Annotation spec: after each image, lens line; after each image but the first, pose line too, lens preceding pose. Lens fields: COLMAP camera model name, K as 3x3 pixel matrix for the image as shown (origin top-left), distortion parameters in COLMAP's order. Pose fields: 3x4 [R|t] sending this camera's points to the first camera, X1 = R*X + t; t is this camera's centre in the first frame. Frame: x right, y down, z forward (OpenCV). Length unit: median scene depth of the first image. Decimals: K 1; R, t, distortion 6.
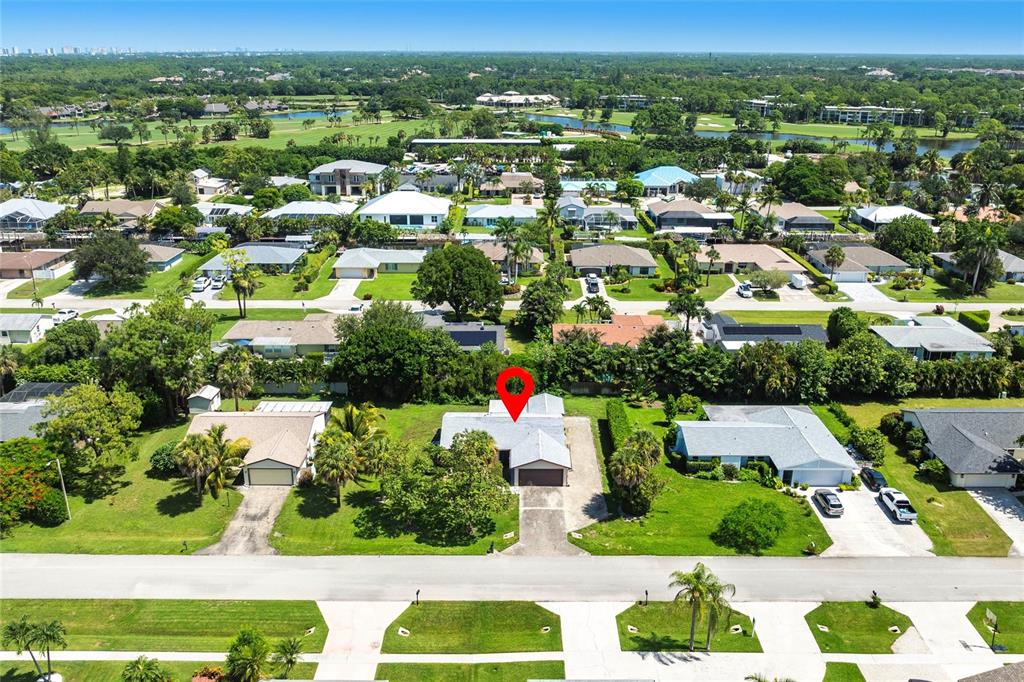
lens RADIAL K [[853.0, 0, 512.0], [0, 853.0, 341.0], [0, 0, 1]] dist [-0.015744, -0.014263]
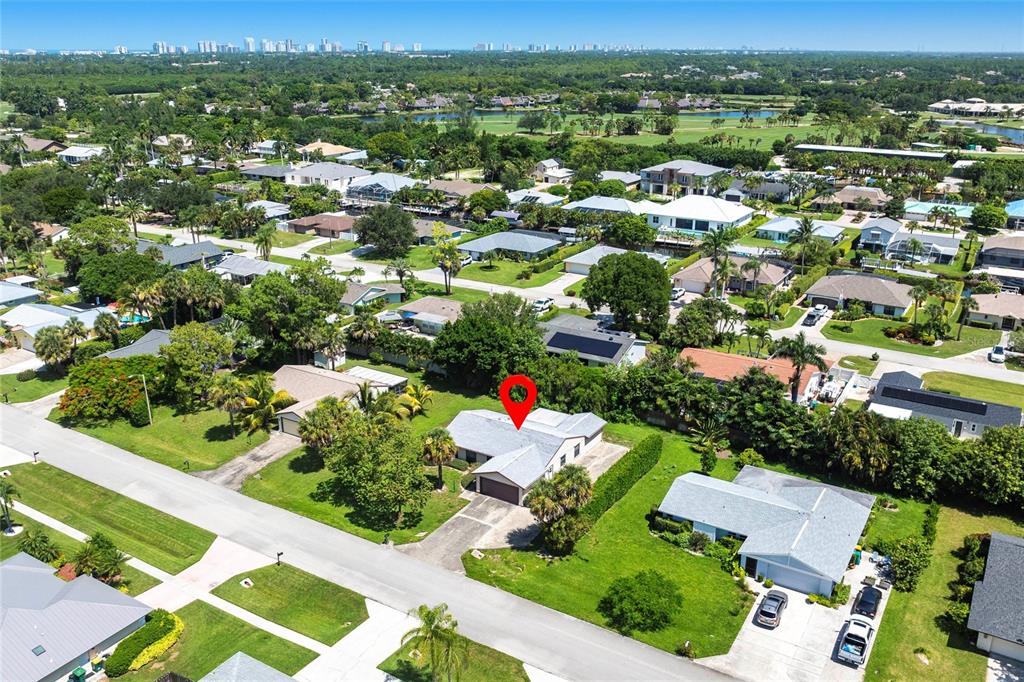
lens RADIAL K [[853.0, 0, 512.0], [0, 853.0, 341.0], [0, 0, 1]] dist [-0.015744, -0.014263]
pose [[0.855245, 0.169385, -0.489759, 0.255551], [-0.168653, 0.984601, 0.046016, -0.028425], [0.490012, 0.043245, 0.870643, 0.080192]]
